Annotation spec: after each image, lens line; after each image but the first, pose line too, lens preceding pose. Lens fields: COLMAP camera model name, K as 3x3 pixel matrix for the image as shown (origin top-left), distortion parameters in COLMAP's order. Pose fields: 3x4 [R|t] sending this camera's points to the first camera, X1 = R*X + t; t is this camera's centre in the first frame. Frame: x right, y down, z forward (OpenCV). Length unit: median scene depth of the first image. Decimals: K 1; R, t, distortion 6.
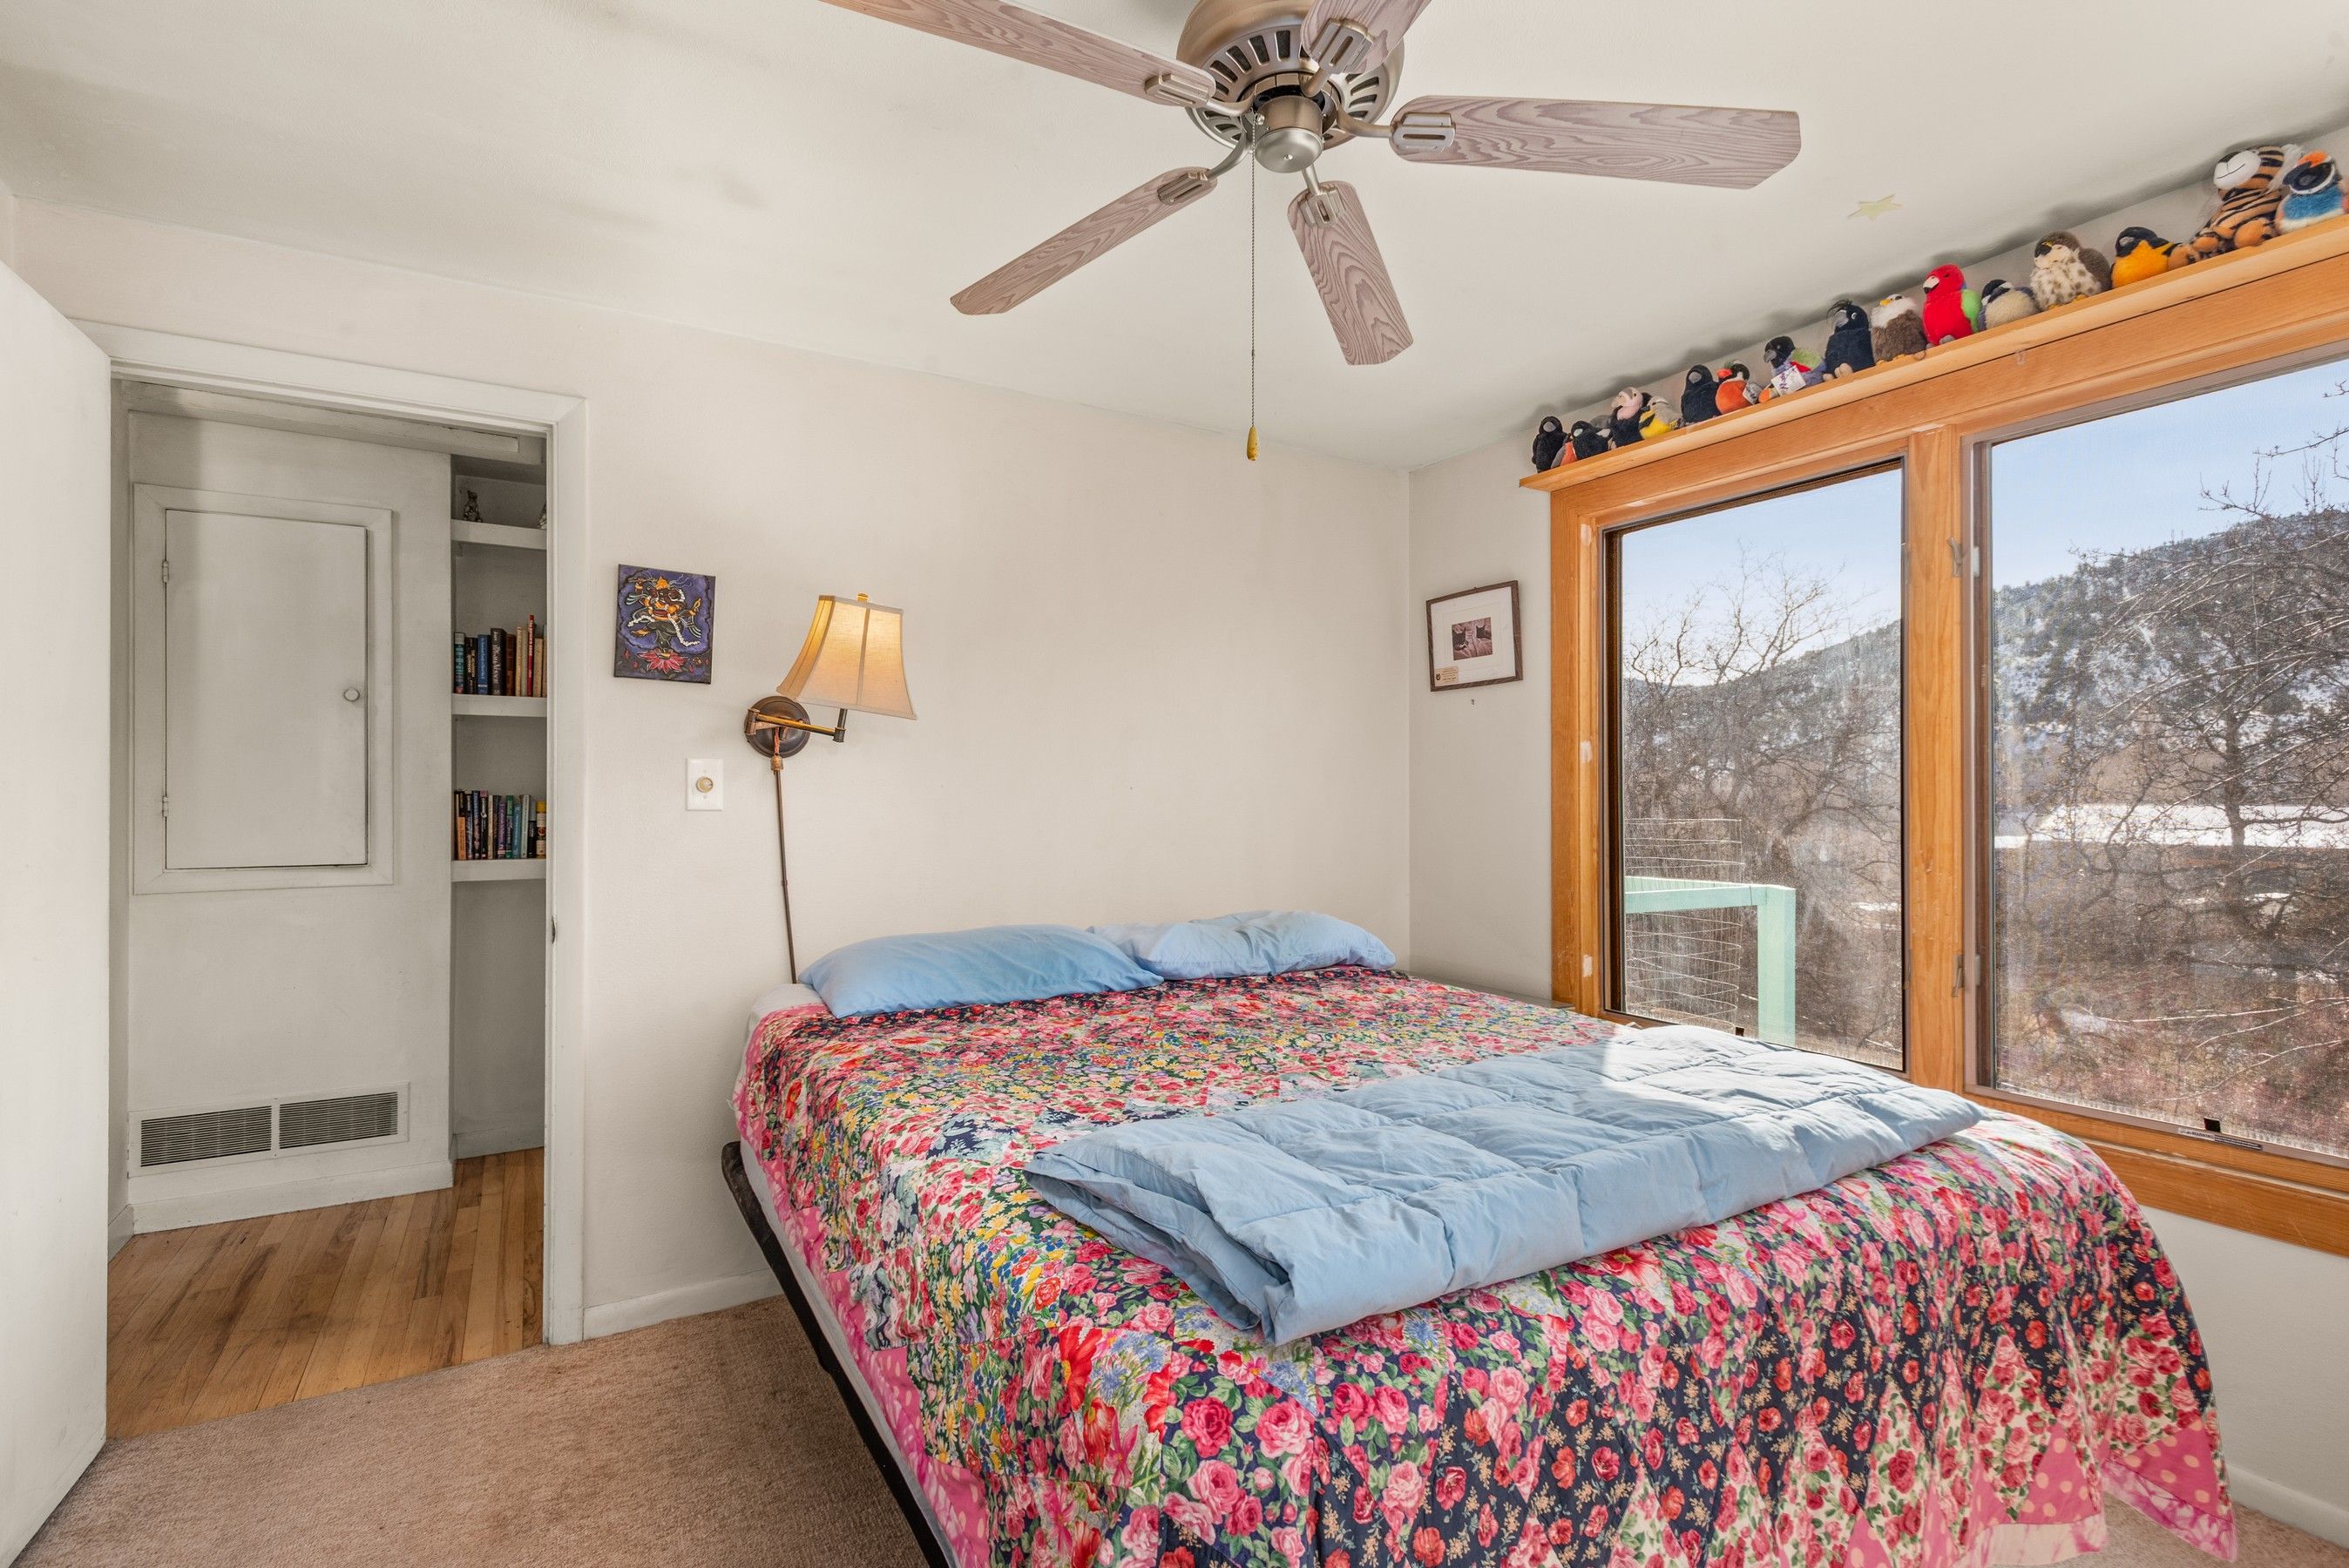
lens RADIAL K [[1102.8, 0, 1170.0], [0, 1102.8, 787.7], [0, 0, 1]] dist [0.012388, -0.001050]
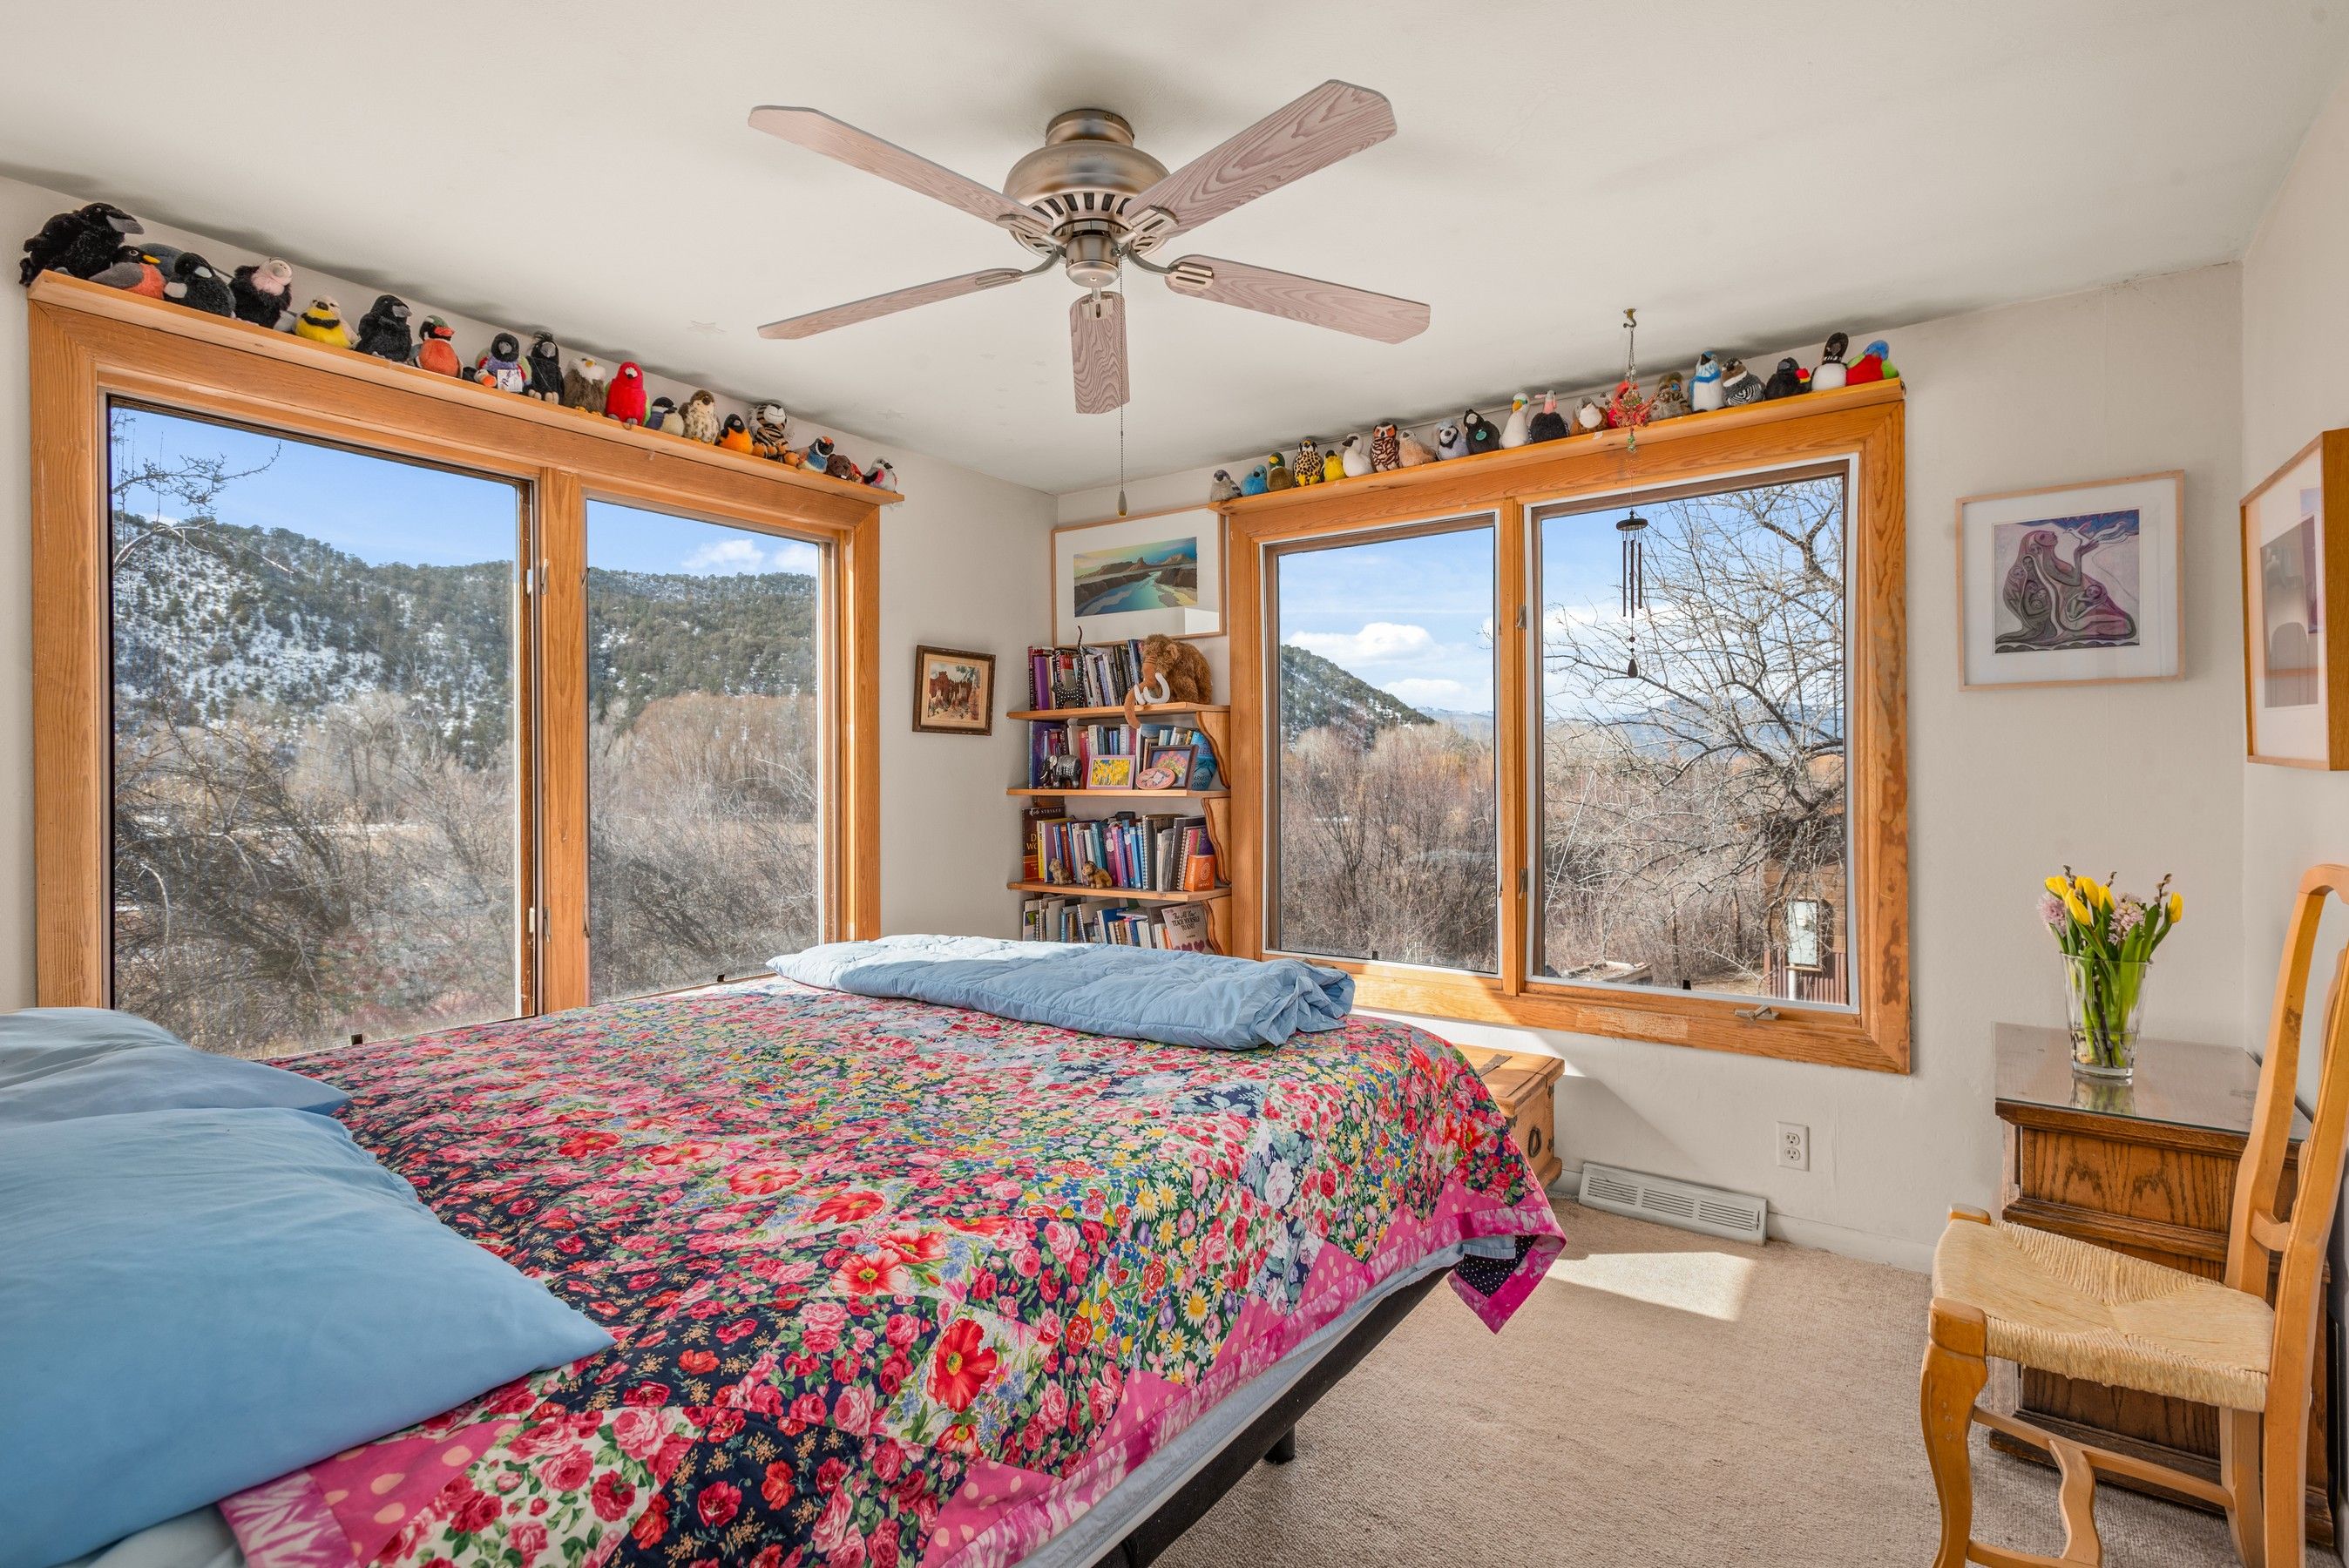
lens RADIAL K [[1102.8, 0, 1170.0], [0, 1102.8, 787.7], [0, 0, 1]] dist [0.012388, -0.001050]
pose [[-0.406801, -0.013883, 0.913411, -0.837718], [-0.003948, 0.999902, 0.013440, 0.000806], [-0.913508, 0.001861, -0.406816, 1.095938]]
